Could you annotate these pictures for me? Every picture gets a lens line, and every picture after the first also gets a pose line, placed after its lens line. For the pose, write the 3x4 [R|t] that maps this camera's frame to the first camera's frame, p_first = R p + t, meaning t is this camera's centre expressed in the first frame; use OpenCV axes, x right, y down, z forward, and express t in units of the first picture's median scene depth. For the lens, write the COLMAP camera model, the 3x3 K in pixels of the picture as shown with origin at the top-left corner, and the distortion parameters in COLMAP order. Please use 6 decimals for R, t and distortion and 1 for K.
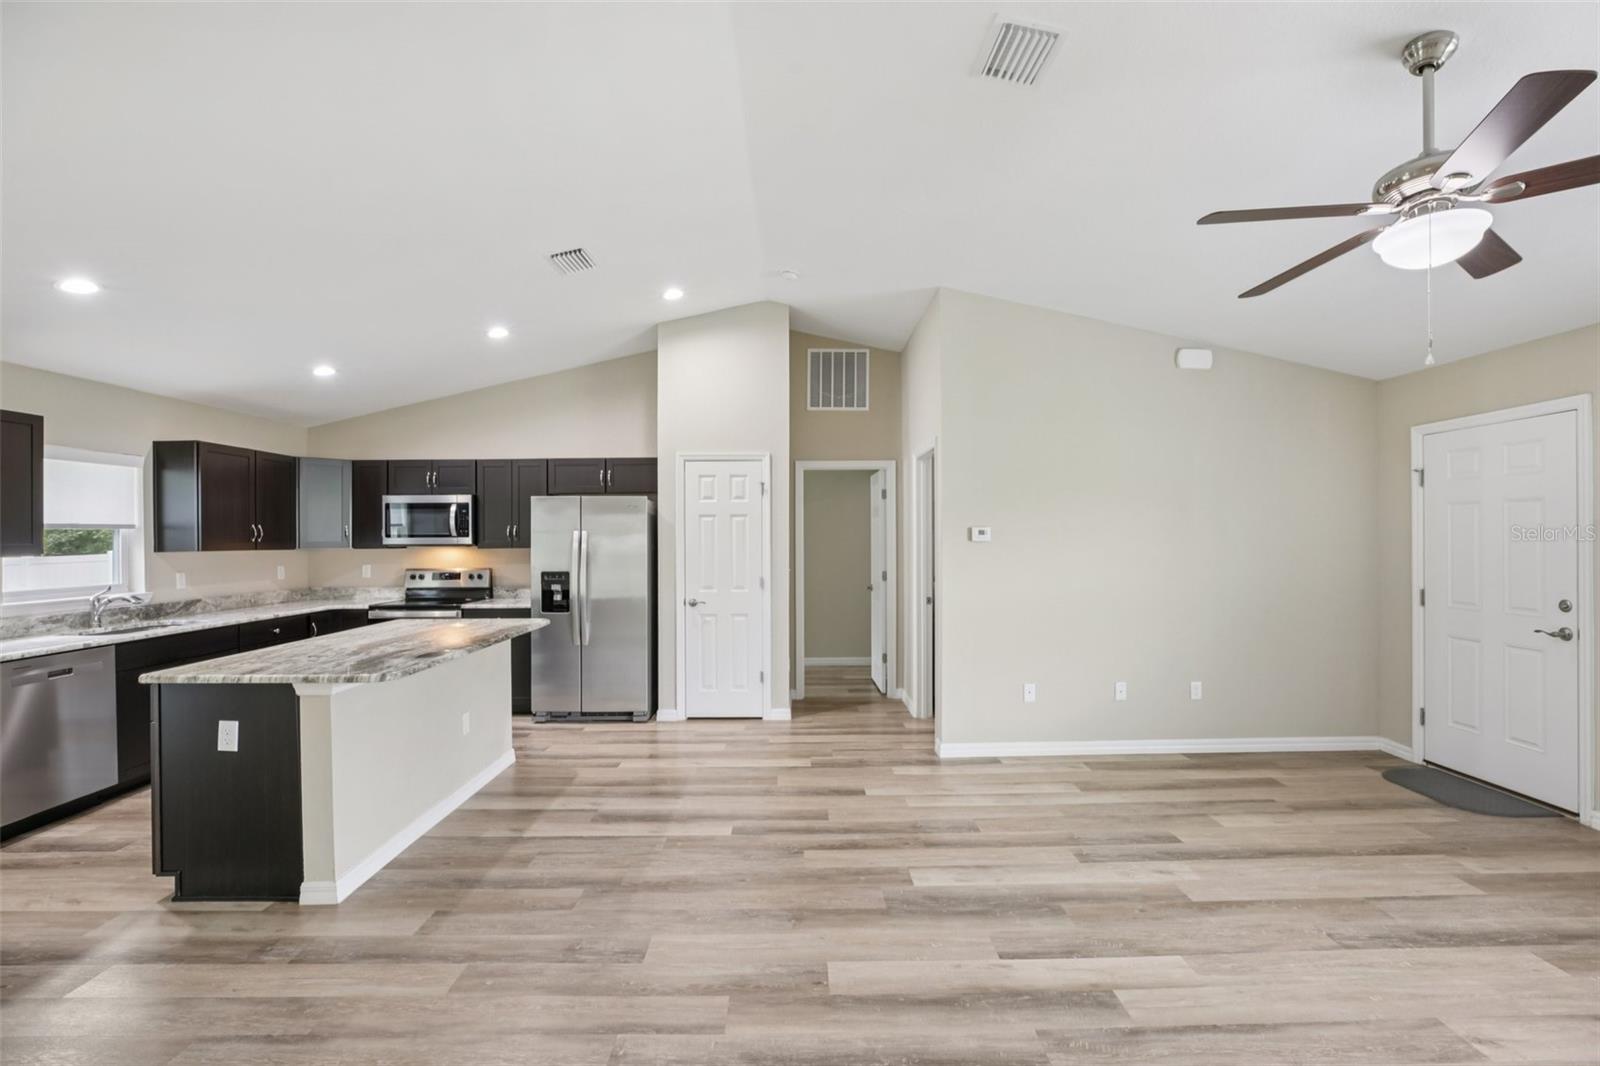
lens RADIAL K [[740.3, 0, 809.5], [0, 740.3, 527.2], [0, 0, 1]] dist [-0.043231, 0.013907]
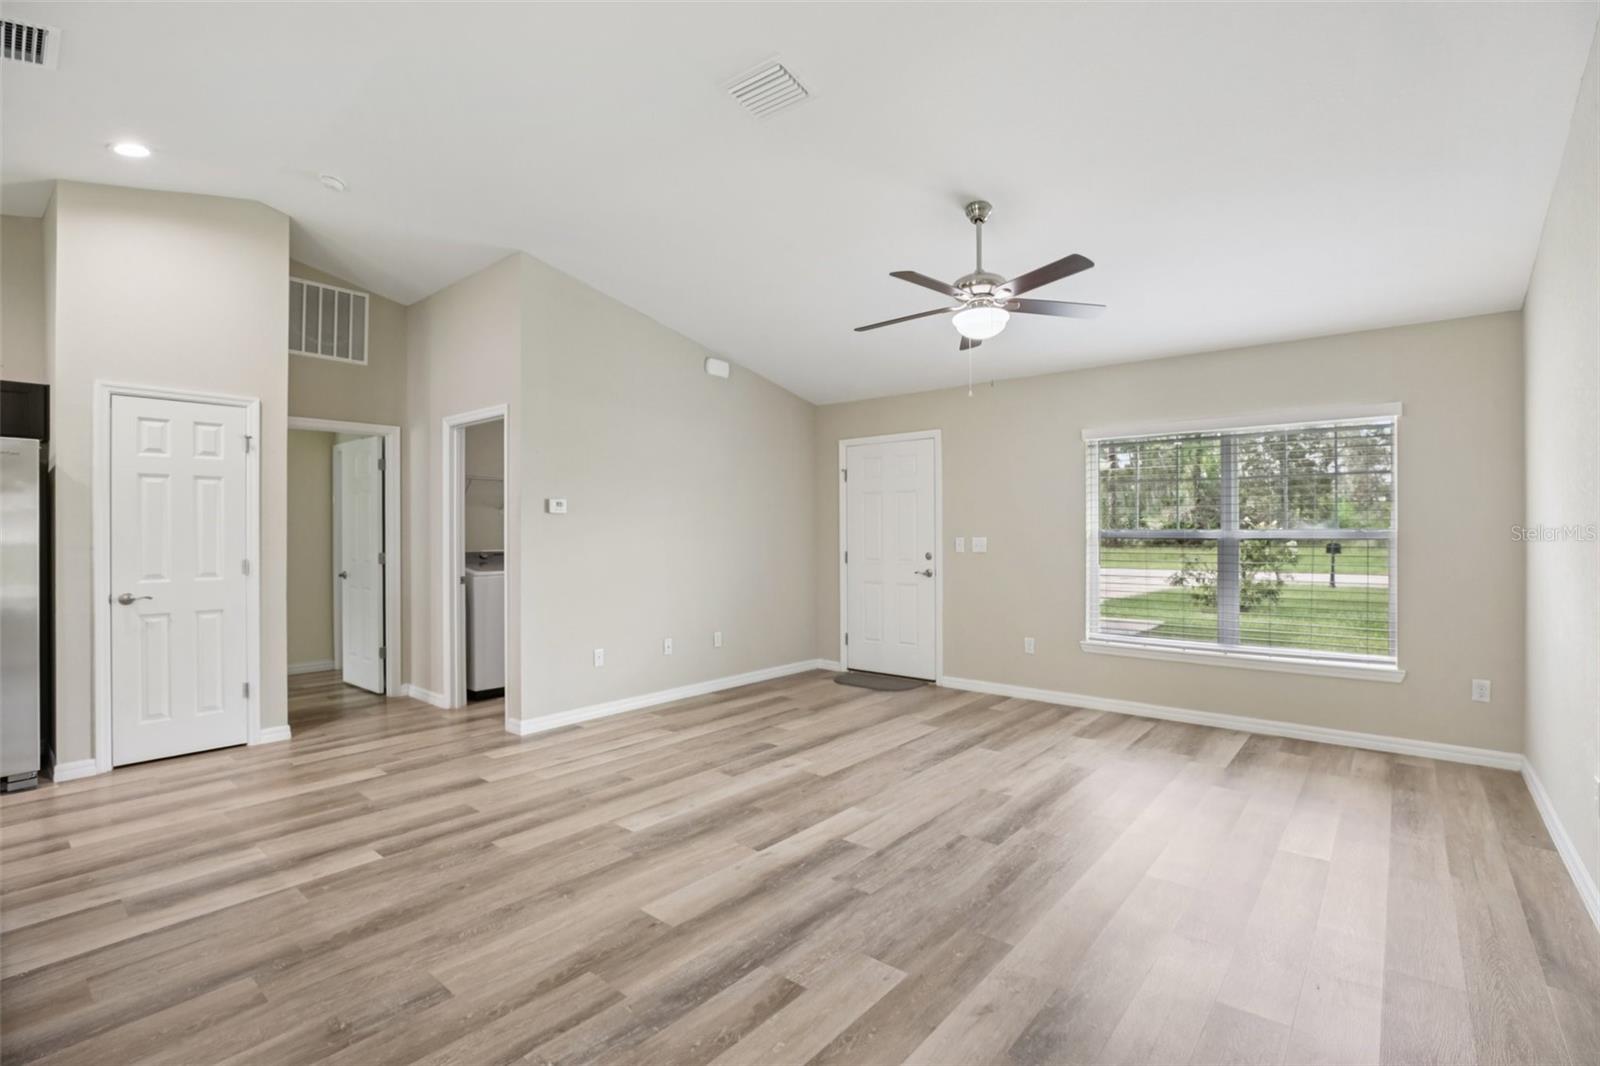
lens RADIAL K [[729.9, 0, 808.9], [0, 729.9, 526.5], [0, 0, 1]] dist [-0.043964, 0.009332]
pose [[0.650916, 0.006504, 0.759122, -0.296296], [-0.007639, 0.999969, -0.002017, 0.036371], [-0.759111, -0.004486, 0.650945, 0.093561]]
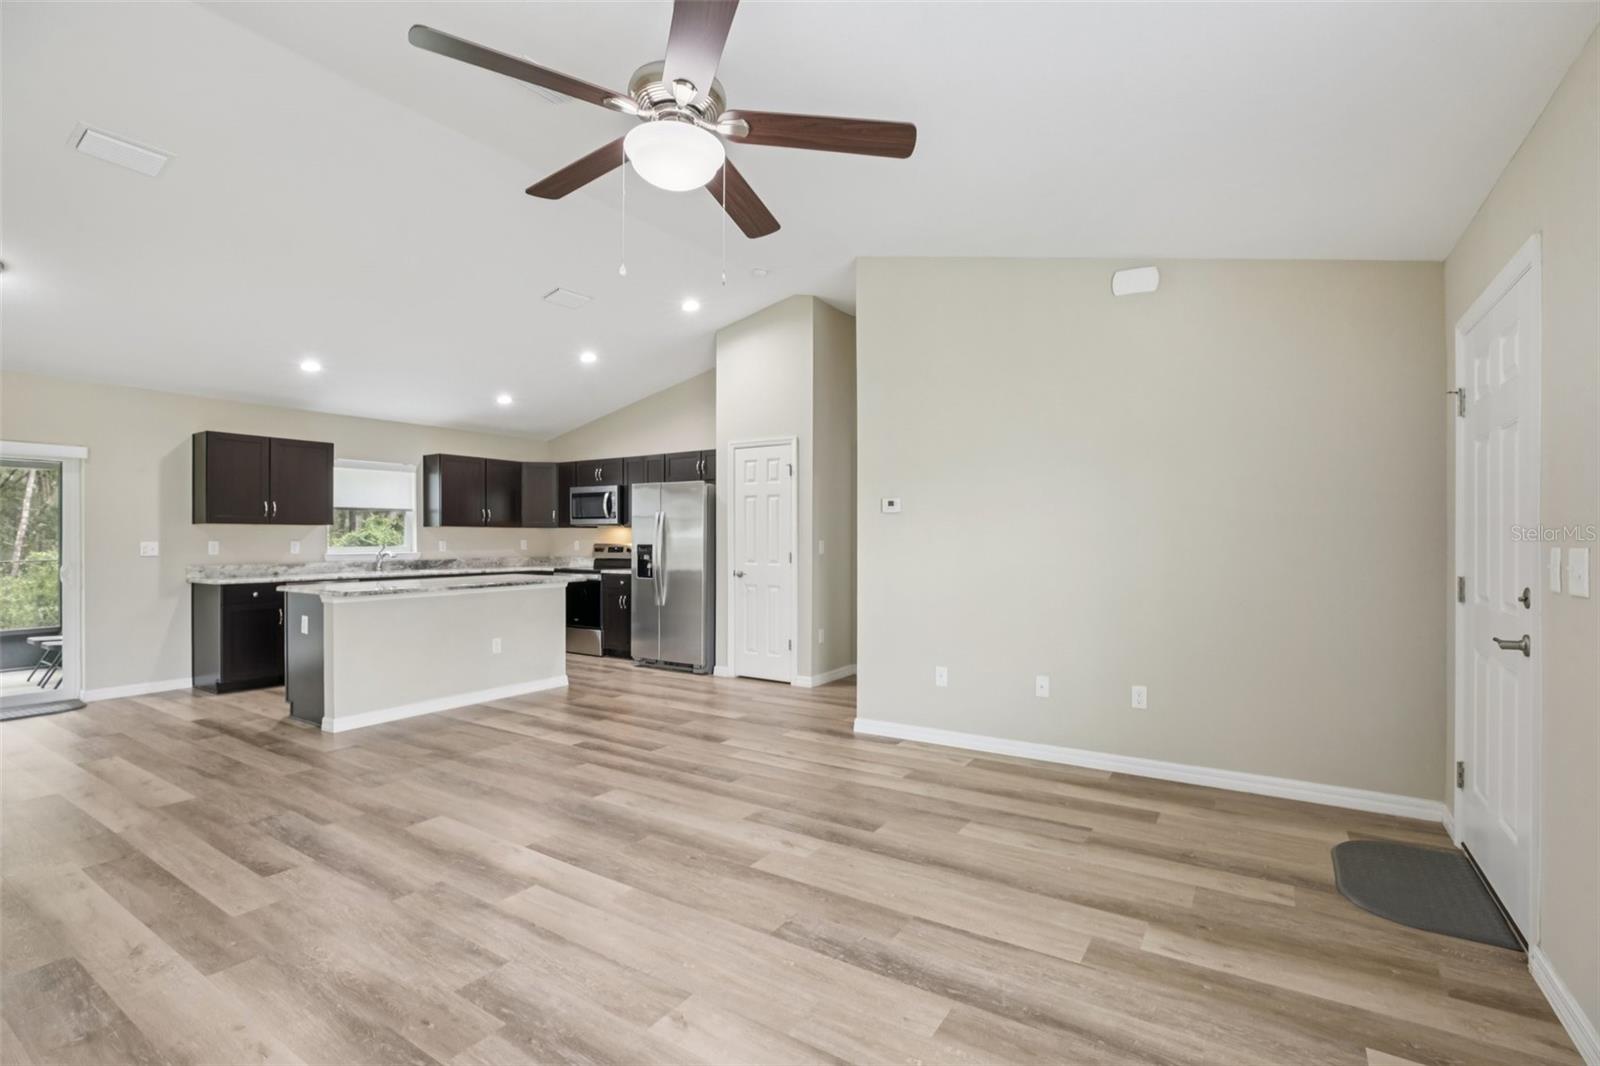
lens RADIAL K [[743.7, 0, 810.6], [0, 743.7, 530.0], [0, 0, 1]] dist [-0.045398, 0.011991]
pose [[0.835510, 0.000483, -0.549475, 0.671198], [0.000868, 0.999997, 0.002199, 0.039334], [0.549475, -0.002314, 0.835507, 0.134753]]
